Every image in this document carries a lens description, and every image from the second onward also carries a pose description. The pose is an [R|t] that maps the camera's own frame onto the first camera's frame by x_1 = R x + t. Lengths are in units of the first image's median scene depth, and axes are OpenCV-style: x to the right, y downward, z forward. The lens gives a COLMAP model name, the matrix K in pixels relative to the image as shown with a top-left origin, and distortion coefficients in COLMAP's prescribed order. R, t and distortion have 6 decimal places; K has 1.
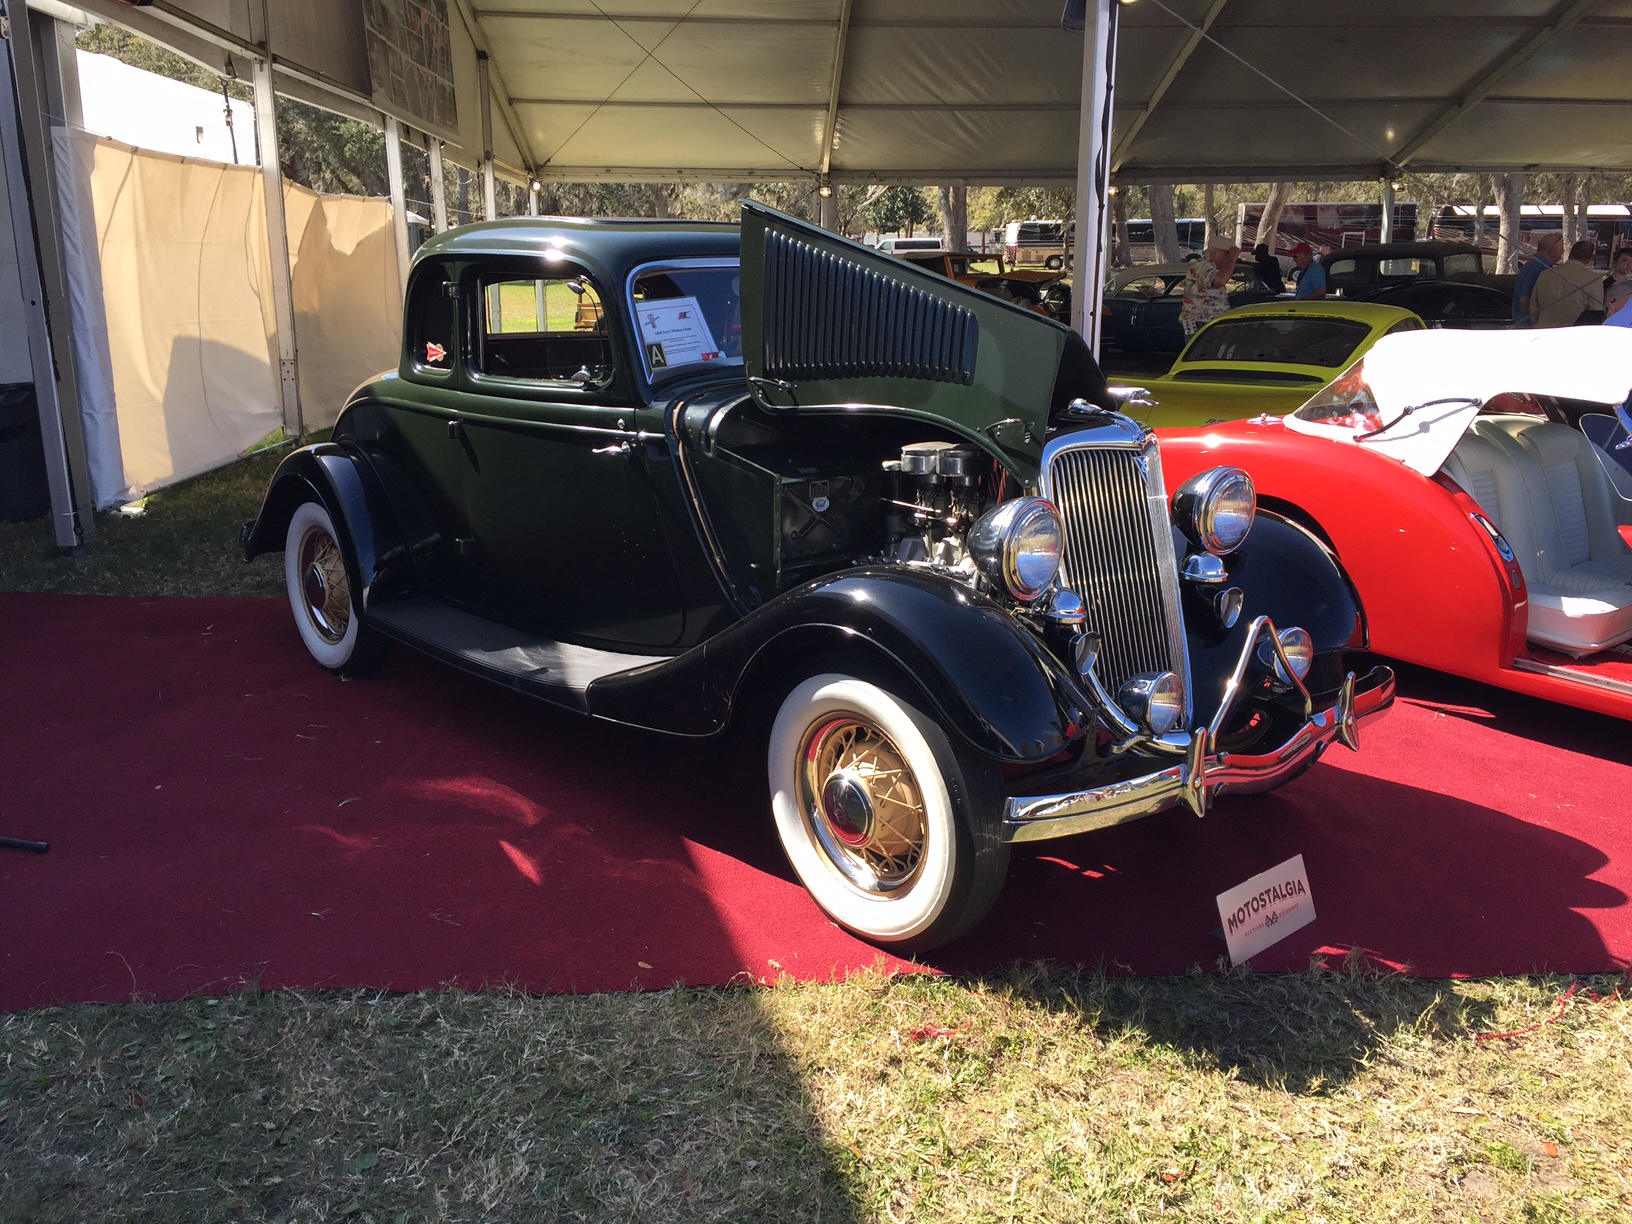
lens RADIAL K [[1396.1, 0, 814.2], [0, 1396.1, 570.7], [0, 0, 1]] dist [0.103922, -0.122984]
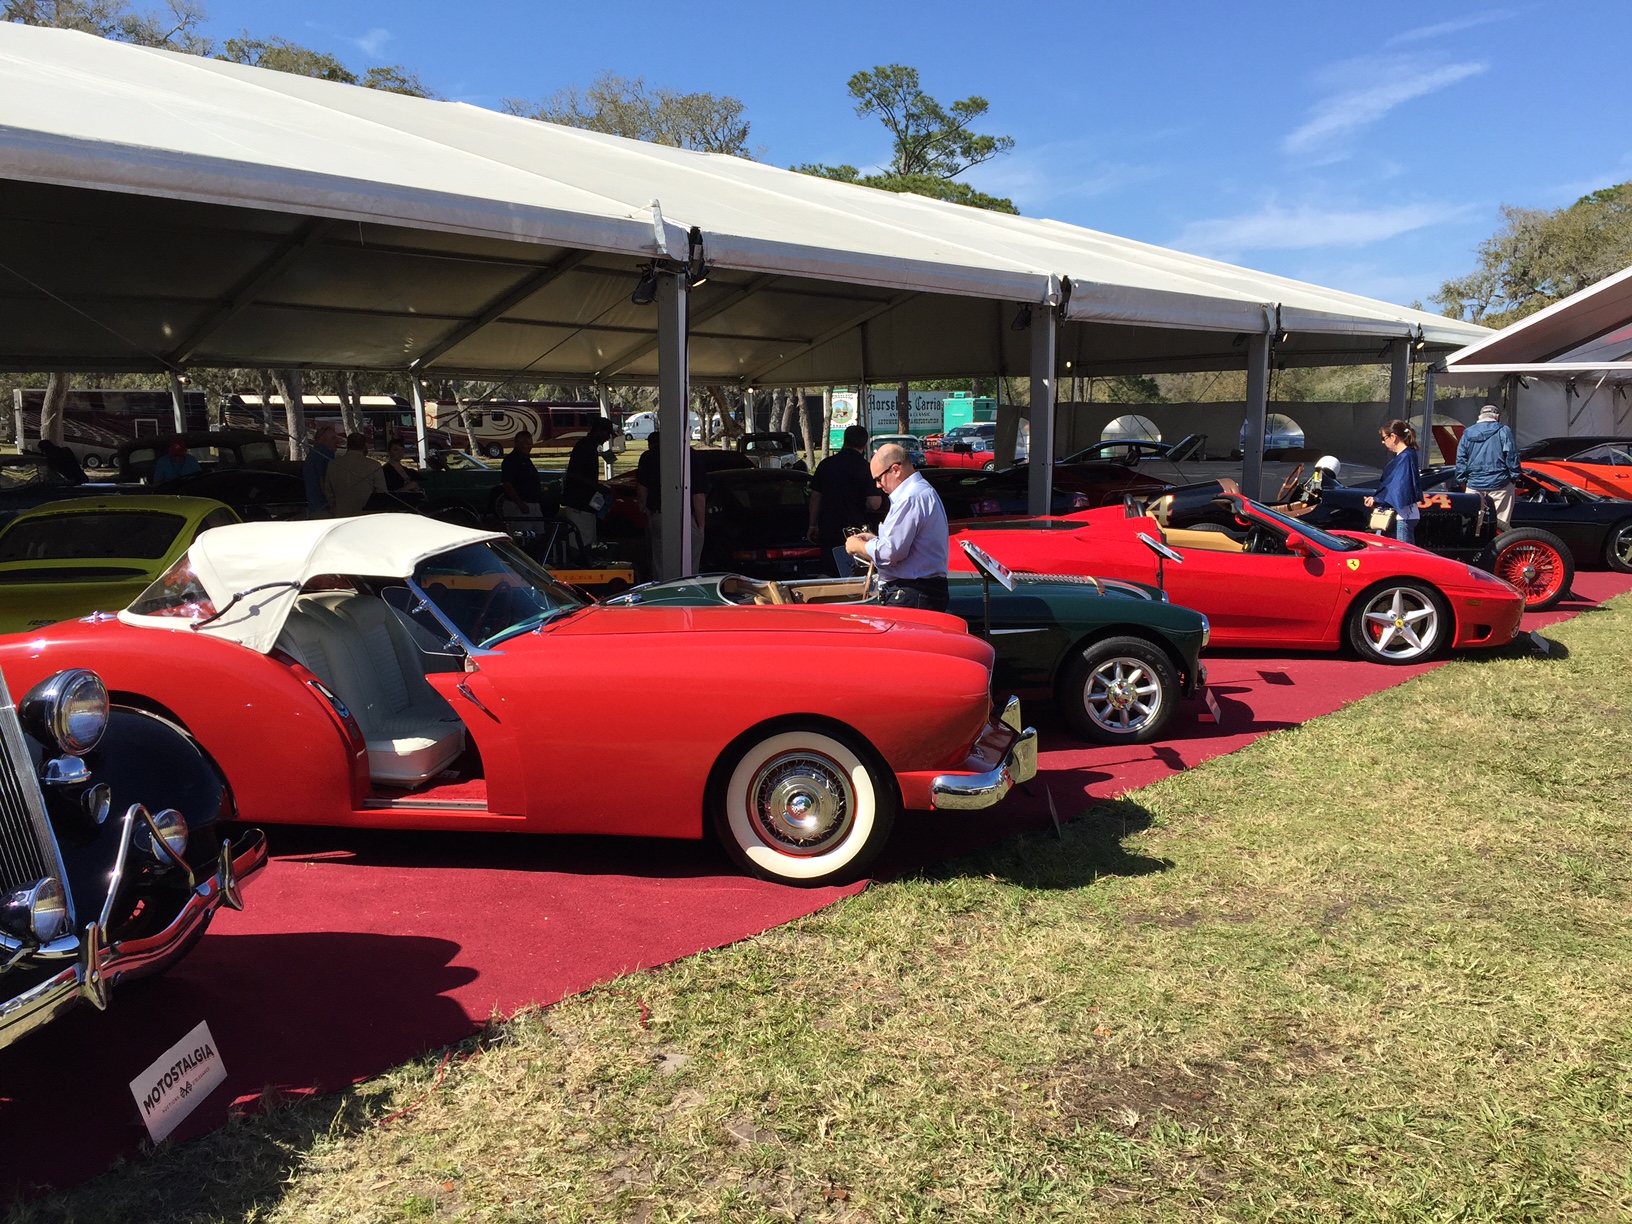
lens RADIAL K [[1396.1, 0, 826.4], [0, 1396.1, 615.1], [0, 0, 1]] dist [0.103922, -0.122984]
pose [[0.697327, -0.103983, 0.709170, -0.053311], [0.169513, 0.985278, -0.022214, 0.003376], [-0.696420, 0.135704, 0.704687, -0.113014]]
